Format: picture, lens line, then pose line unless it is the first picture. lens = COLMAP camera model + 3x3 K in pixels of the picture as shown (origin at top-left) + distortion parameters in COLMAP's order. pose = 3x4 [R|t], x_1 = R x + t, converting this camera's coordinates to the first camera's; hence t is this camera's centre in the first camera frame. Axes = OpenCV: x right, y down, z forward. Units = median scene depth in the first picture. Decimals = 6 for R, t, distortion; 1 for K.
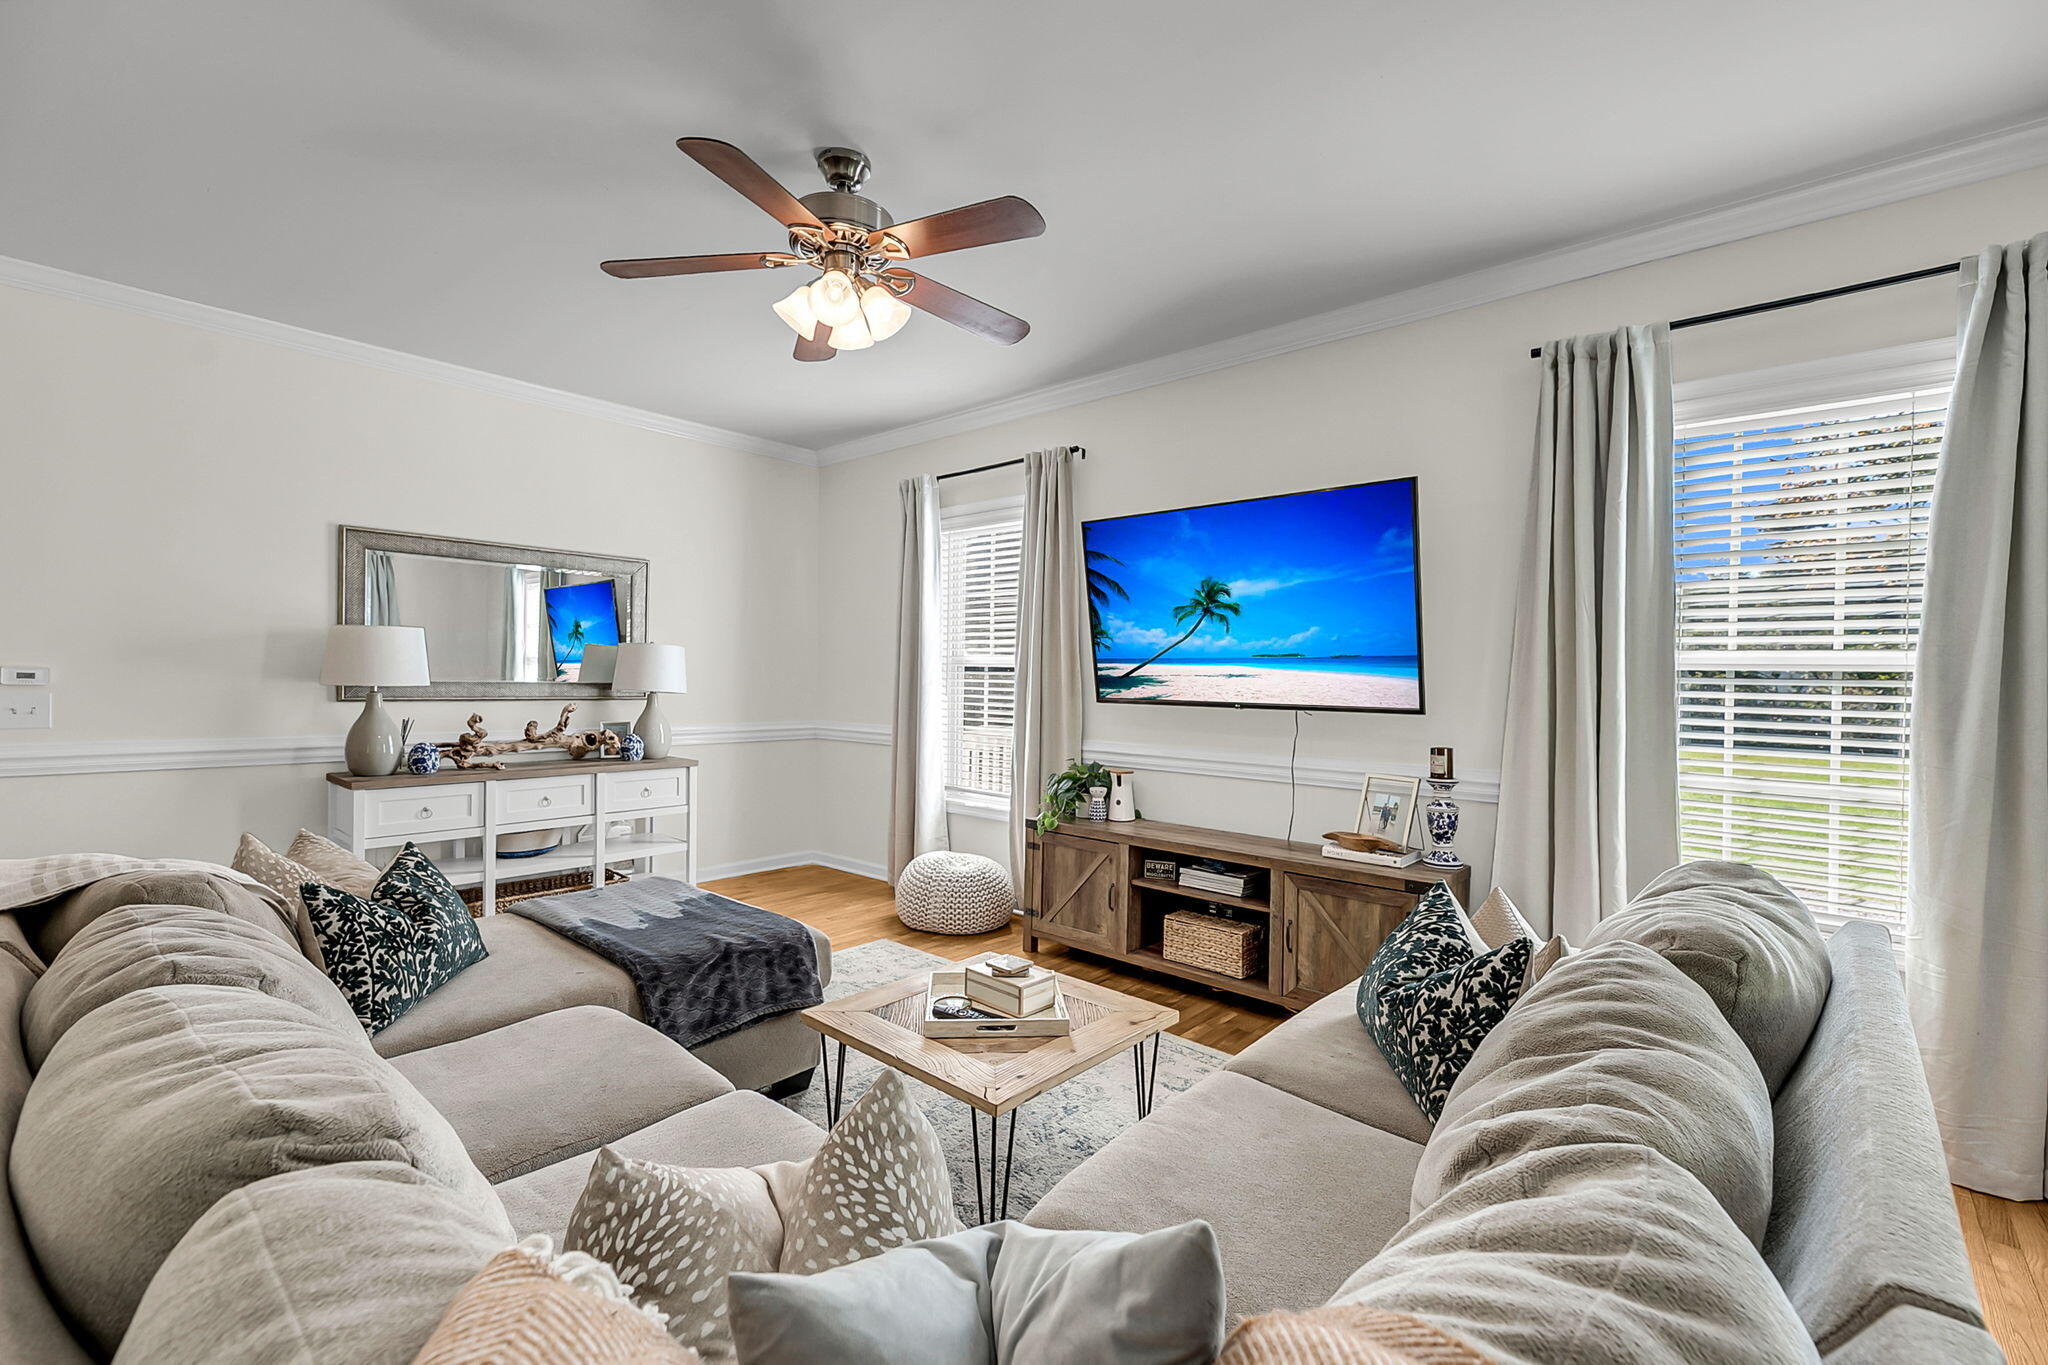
lens RADIAL K [[841.4, 0, 1026.5], [0, 841.4, 687.3], [0, 0, 1]] dist [0.017128, -0.000002]
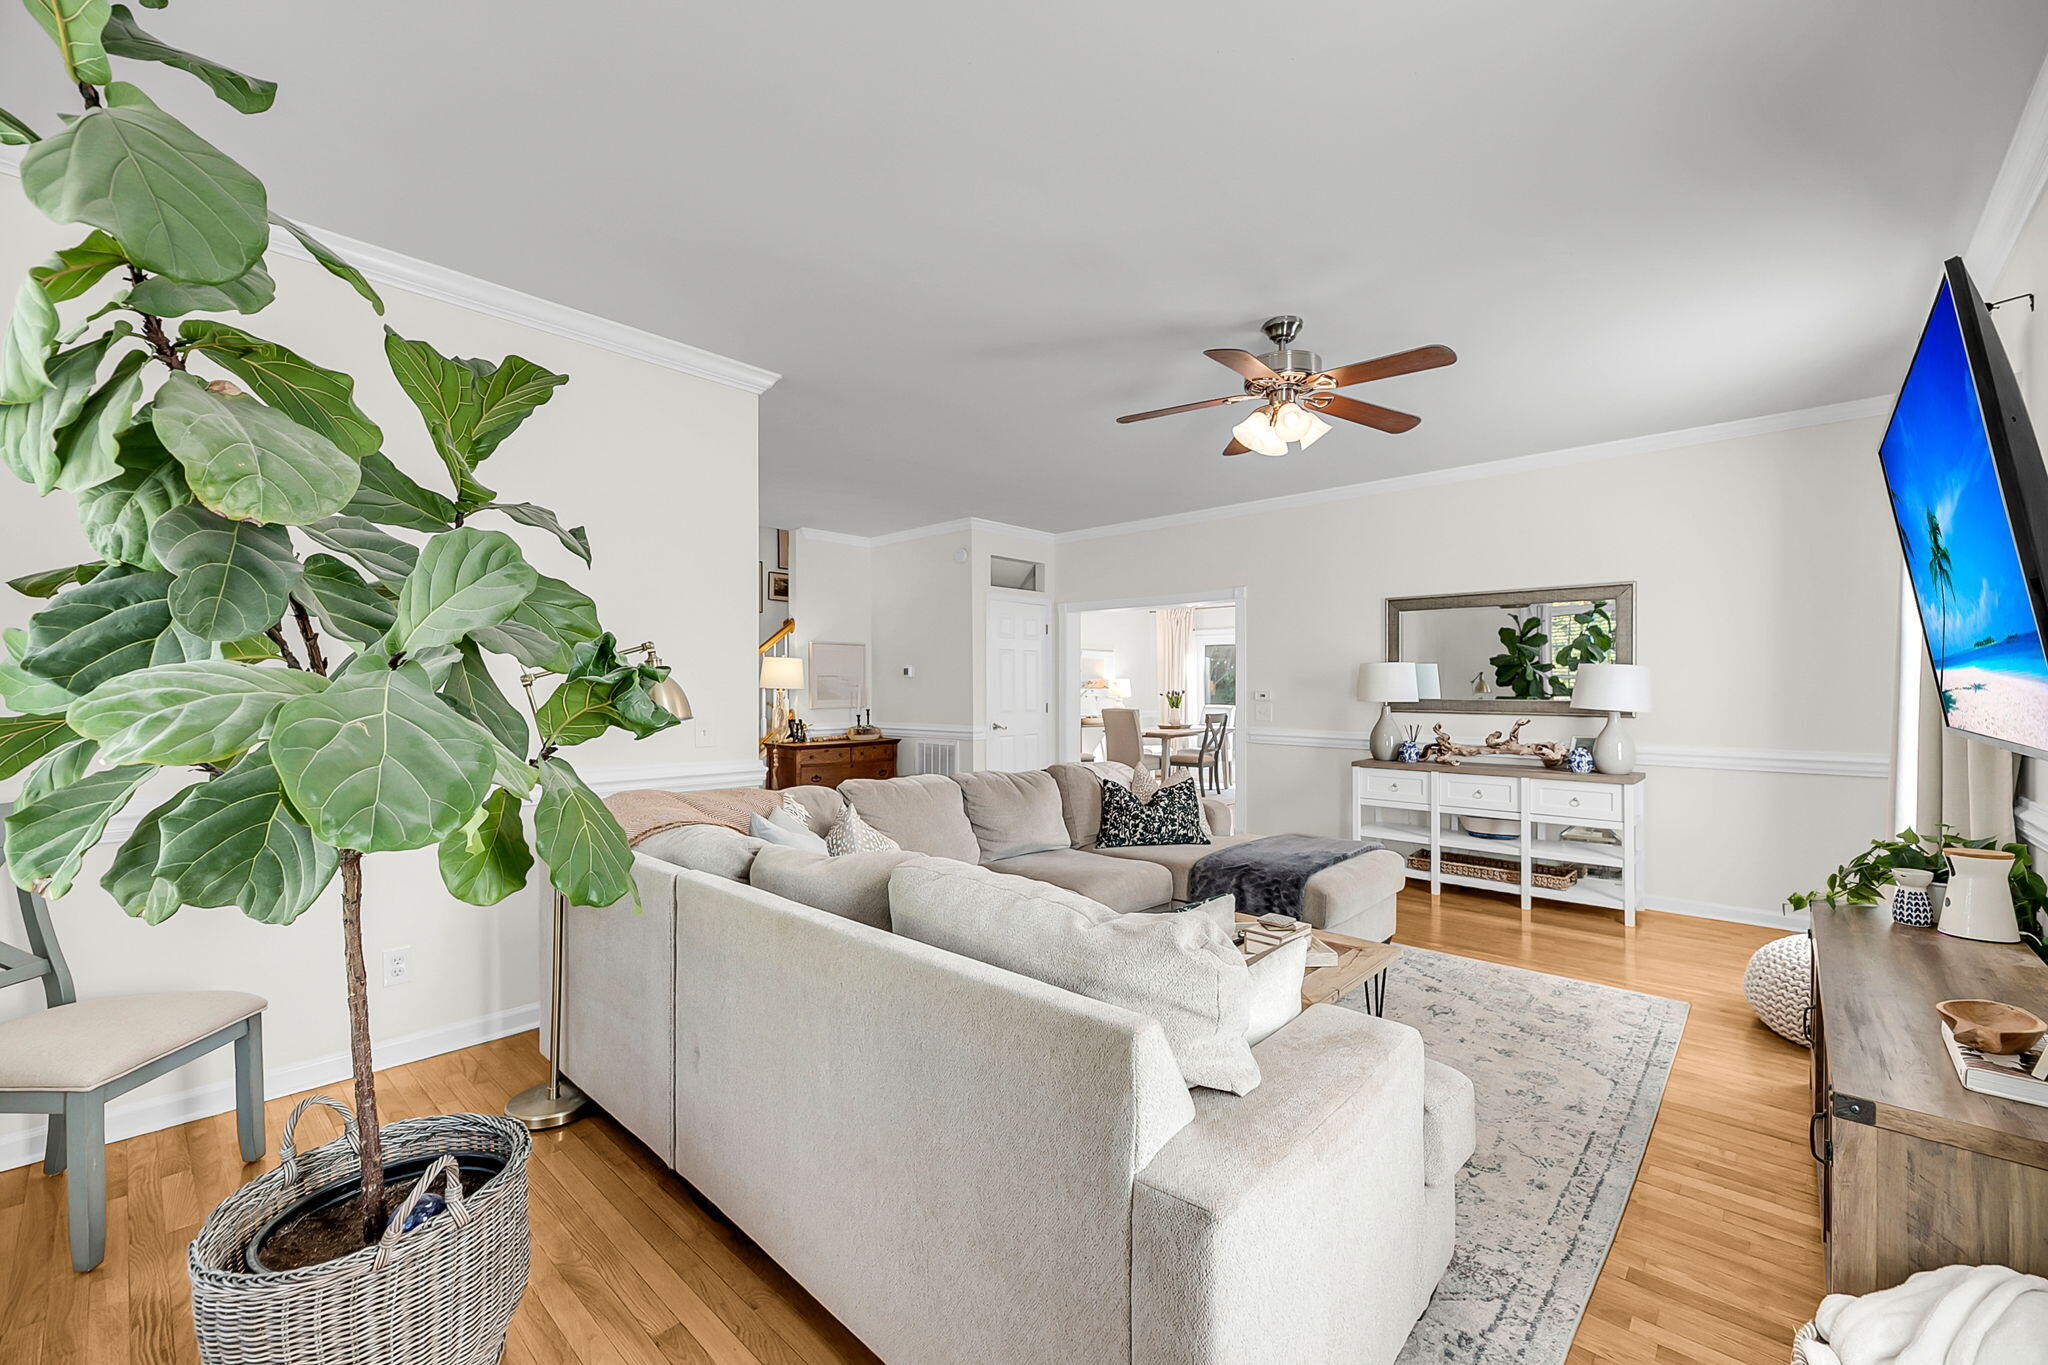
lens RADIAL K [[841.4, 0, 1026.5], [0, 841.4, 687.3], [0, 0, 1]] dist [0.017128, -0.000002]
pose [[0.010251, -0.009376, -0.999904, 0.715520], [-0.007780, 0.999925, -0.009456, -0.007970], [0.999917, 0.007876, 0.010177, 0.329525]]
